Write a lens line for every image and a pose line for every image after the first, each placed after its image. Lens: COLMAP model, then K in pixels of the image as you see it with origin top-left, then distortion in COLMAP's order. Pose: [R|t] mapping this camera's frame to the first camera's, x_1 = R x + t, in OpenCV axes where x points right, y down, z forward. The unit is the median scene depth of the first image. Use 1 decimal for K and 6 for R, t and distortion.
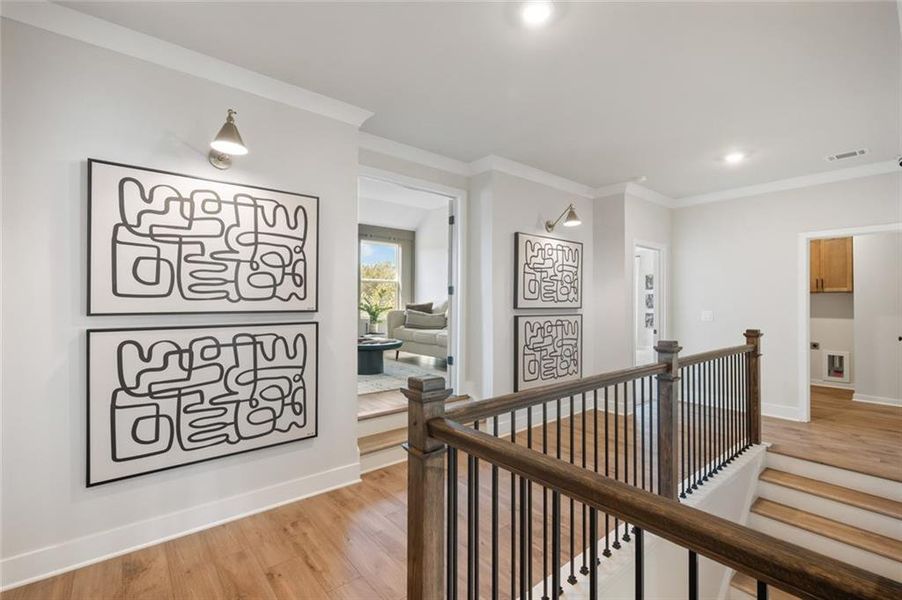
lens RADIAL K [[364.3, 0, 451.0], [0, 364.3, 300.0], [0, 0, 1]] dist [-0.000063, -0.000024]
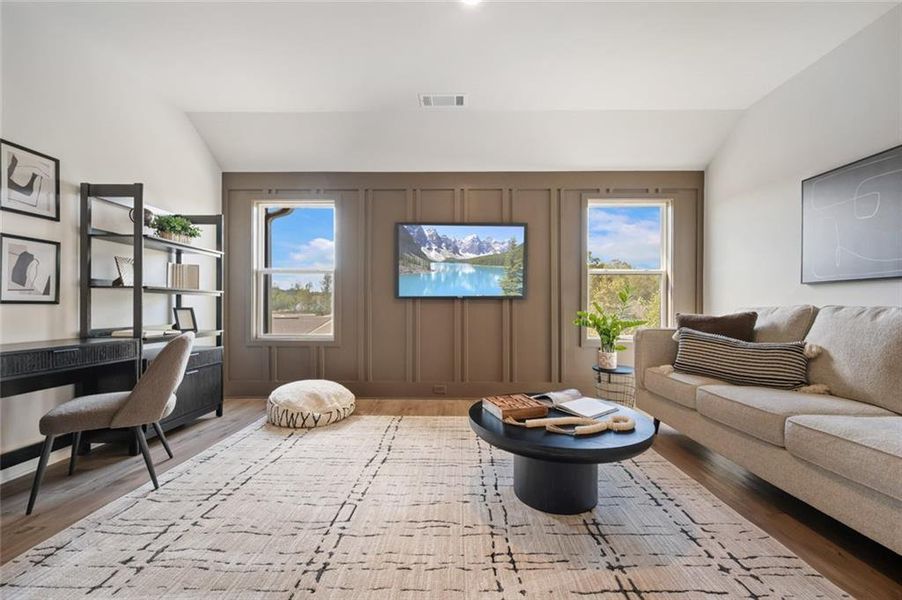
lens RADIAL K [[364.3, 0, 451.0], [0, 364.3, 300.0], [0, 0, 1]] dist [-0.000063, -0.000024]
pose [[0.751923, -0.014113, -0.659100, -0.037946], [0.001861, 0.999812, -0.019286, 0.000982], [0.659249, 0.013275, 0.751808, 0.469965]]
